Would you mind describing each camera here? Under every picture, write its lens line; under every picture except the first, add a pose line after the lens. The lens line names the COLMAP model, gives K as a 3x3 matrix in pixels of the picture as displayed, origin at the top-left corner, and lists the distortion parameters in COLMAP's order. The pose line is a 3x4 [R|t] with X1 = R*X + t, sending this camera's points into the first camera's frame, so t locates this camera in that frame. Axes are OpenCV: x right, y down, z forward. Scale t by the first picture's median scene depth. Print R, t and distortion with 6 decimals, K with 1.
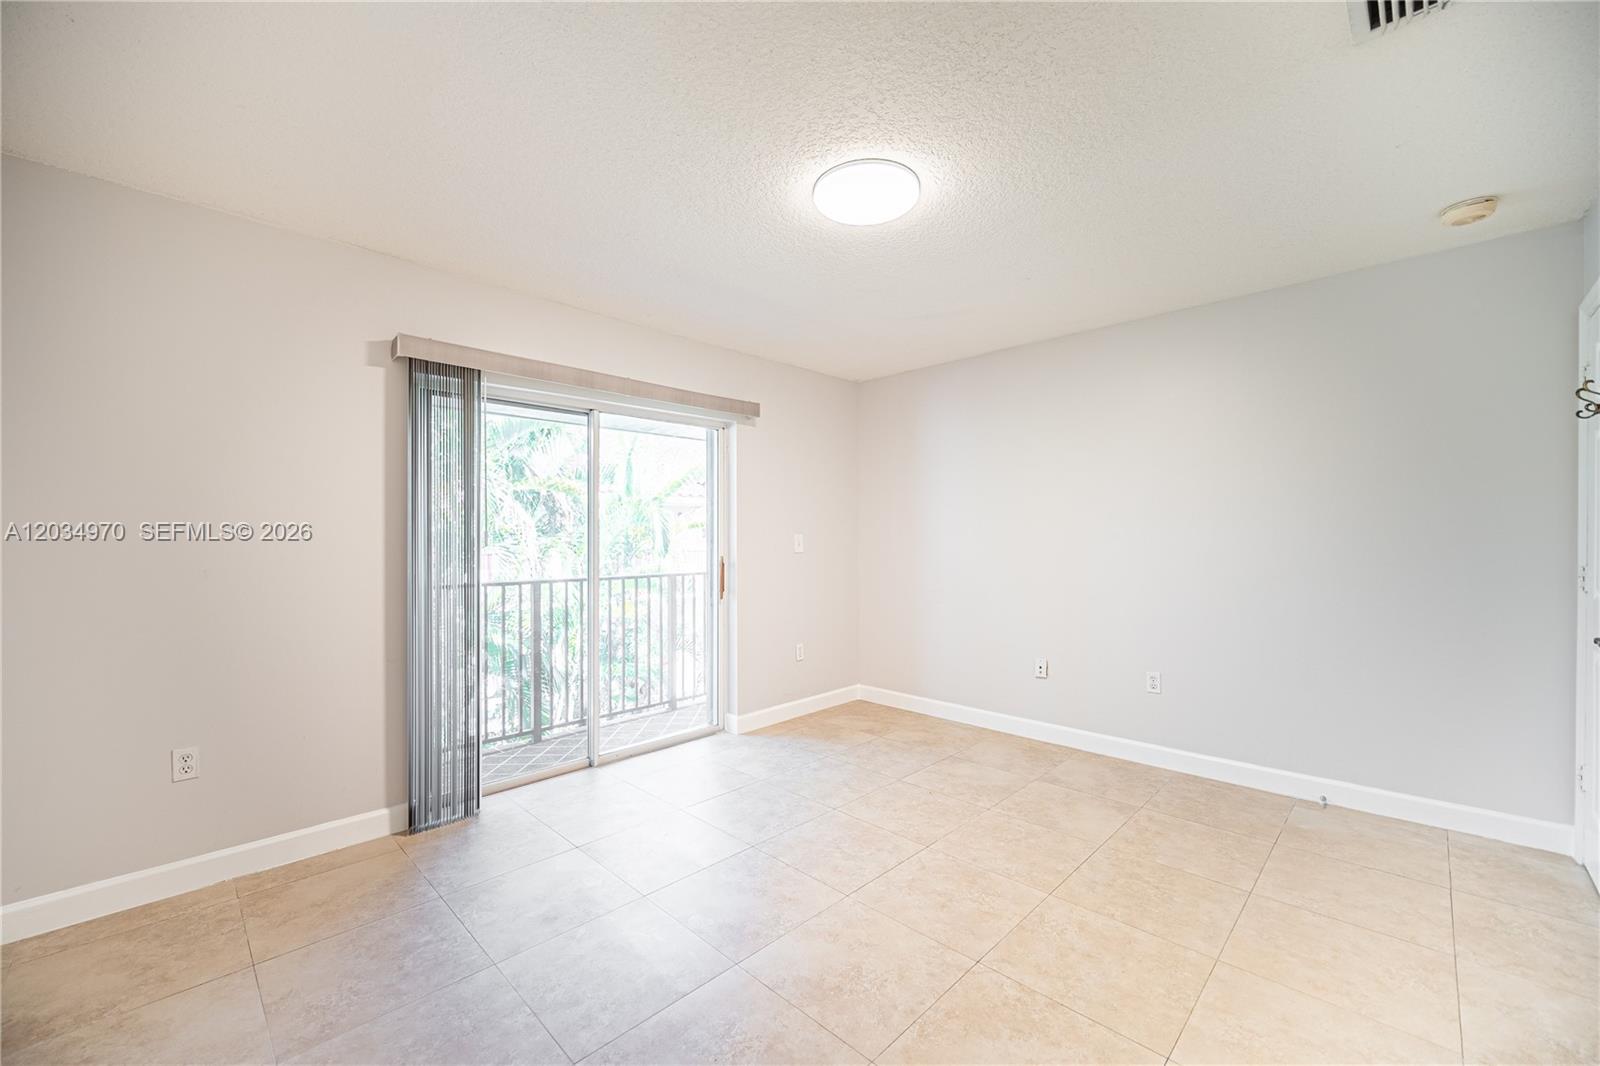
lens RADIAL K [[634.3, 0, 801.4], [0, 634.3, 540.4], [0, 0, 1]] dist [-0.004119, -0.000018]
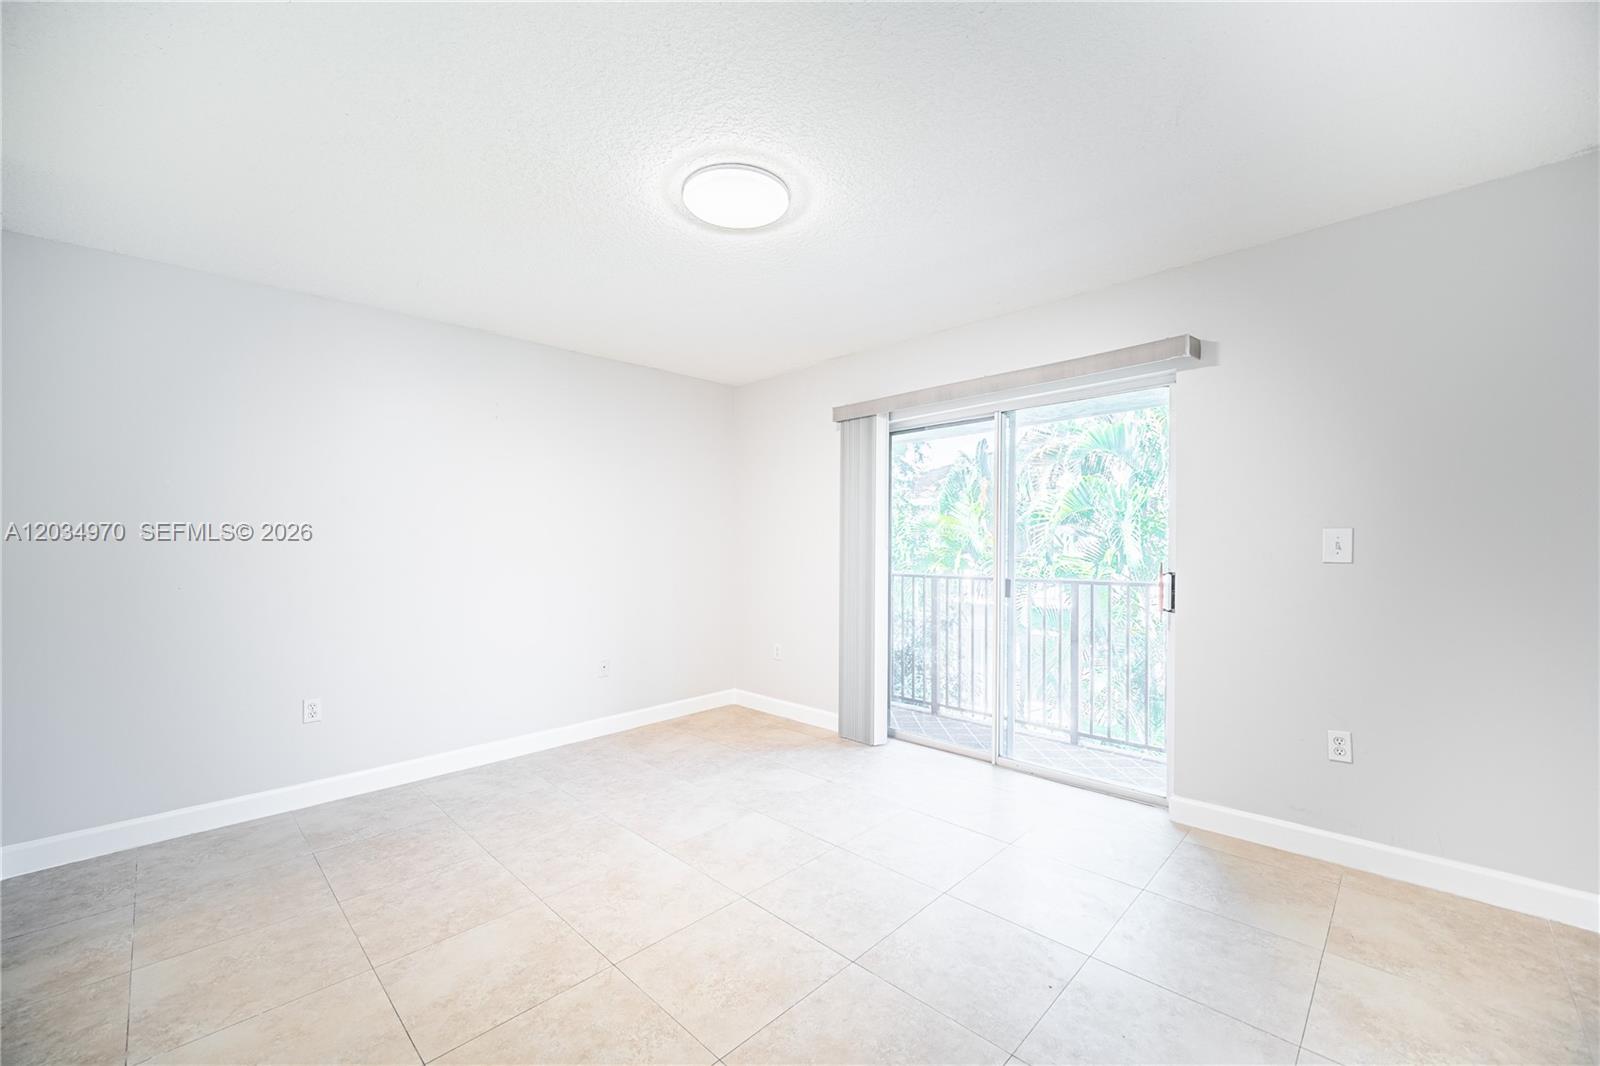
lens RADIAL K [[634.3, 0, 799.2], [0, 634.3, 528.4], [0, 0, 1]] dist [-0.004119, -0.000018]
pose [[0.006016, -0.016444, -0.999847, 0.730852], [0.006413, 0.999845, -0.016405, -0.005579], [0.999961, -0.006313, 0.006120, 0.727832]]
